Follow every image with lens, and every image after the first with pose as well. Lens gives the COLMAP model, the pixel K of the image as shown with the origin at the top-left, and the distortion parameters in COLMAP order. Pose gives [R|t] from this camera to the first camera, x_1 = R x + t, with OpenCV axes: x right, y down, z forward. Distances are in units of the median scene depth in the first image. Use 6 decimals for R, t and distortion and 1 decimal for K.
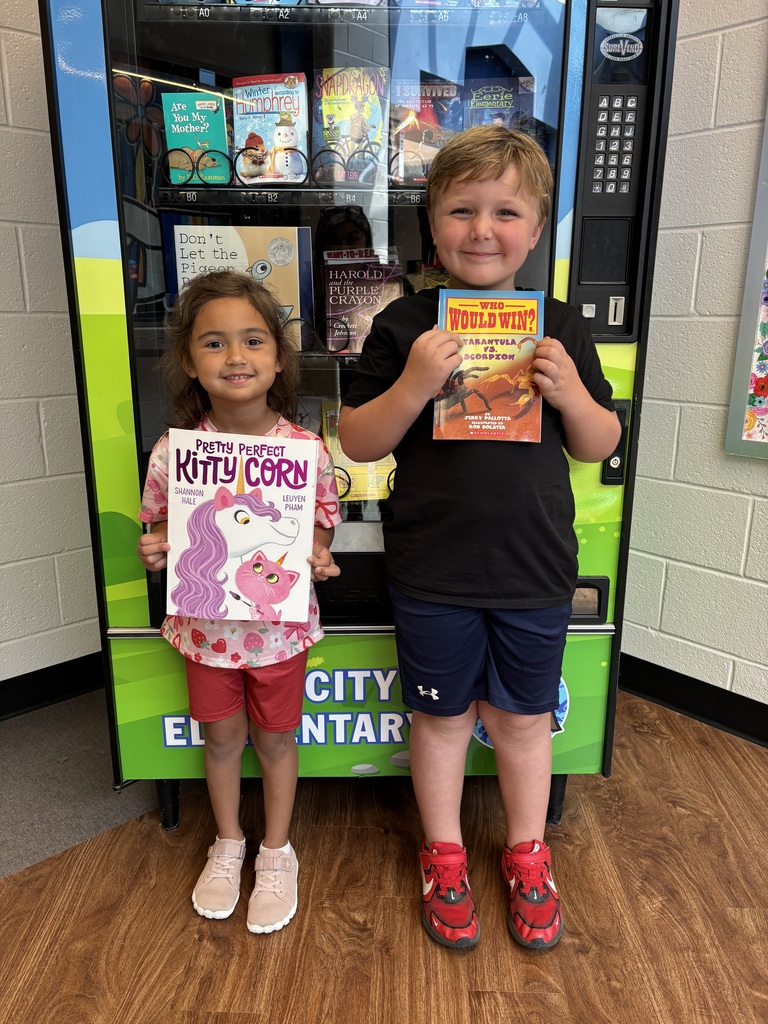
lens RADIAL K [[770.0, 0, 384.4], [0, 770.0, 512.2], [0, 0, 1]] dist [0.008152, 0.000049]
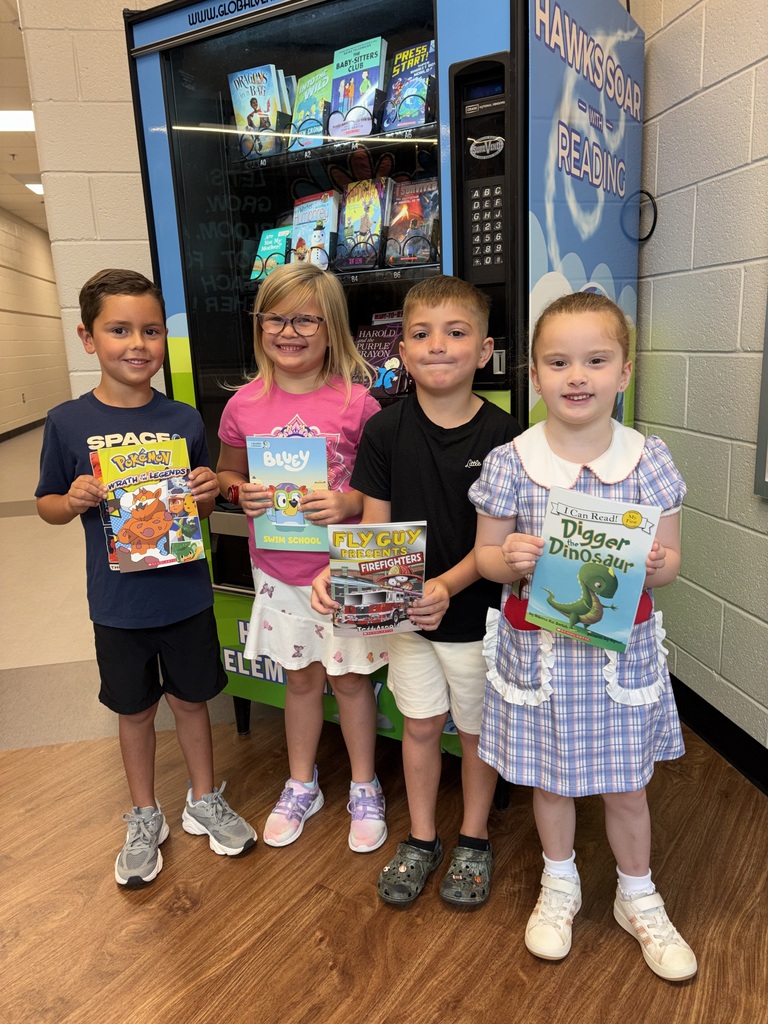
lens RADIAL K [[770.0, 0, 383.8], [0, 770.0, 512.6], [0, 0, 1]] dist [0.008152, 0.000049]
pose [[0.843410, 0.079837, -0.531305, 0.725254], [-0.092305, 0.995726, 0.003095, -0.018417], [0.529282, 0.046432, 0.847175, -0.069029]]
